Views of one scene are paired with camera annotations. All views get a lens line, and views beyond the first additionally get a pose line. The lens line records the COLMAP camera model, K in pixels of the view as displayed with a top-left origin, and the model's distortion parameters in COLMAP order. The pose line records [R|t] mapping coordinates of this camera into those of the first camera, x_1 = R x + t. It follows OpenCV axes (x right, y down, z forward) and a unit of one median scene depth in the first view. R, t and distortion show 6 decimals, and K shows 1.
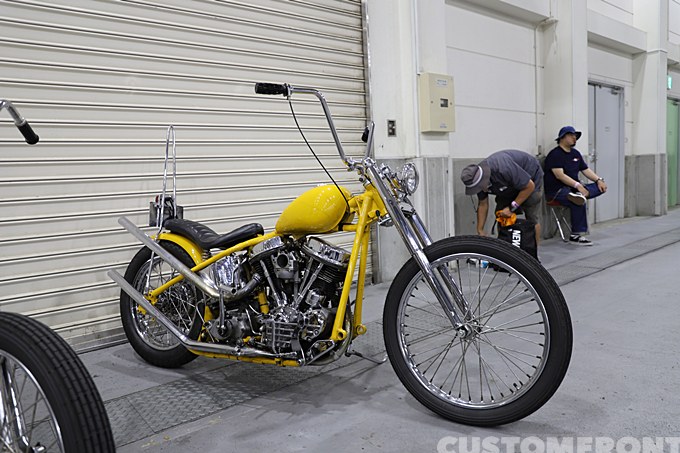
lens RADIAL K [[475.1, 0, 342.7], [0, 475.1, 225.1], [0, 0, 1]] dist [-0.064009, 0.037182]
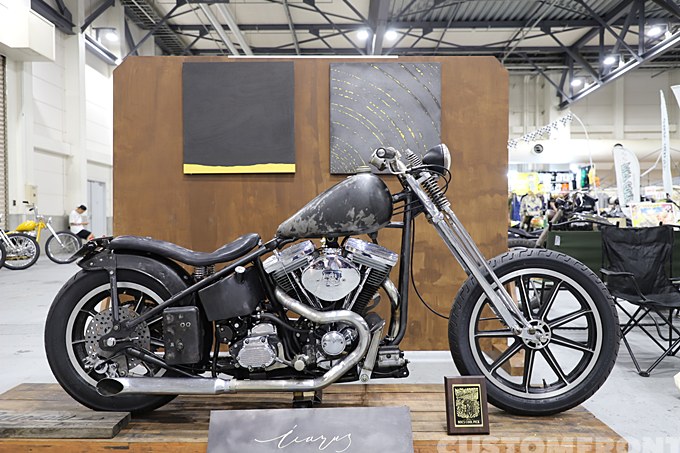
lens RADIAL K [[590.1, 0, 343.1], [0, 590.1, 227.3], [0, 0, 1]] dist [0.014660, 0.018467]
pose [[0.639625, 0.040909, 0.767597, -1.068591], [0.051983, 0.993995, -0.096291, 0.298612], [-0.766927, 0.101492, 0.633658, -2.139169]]
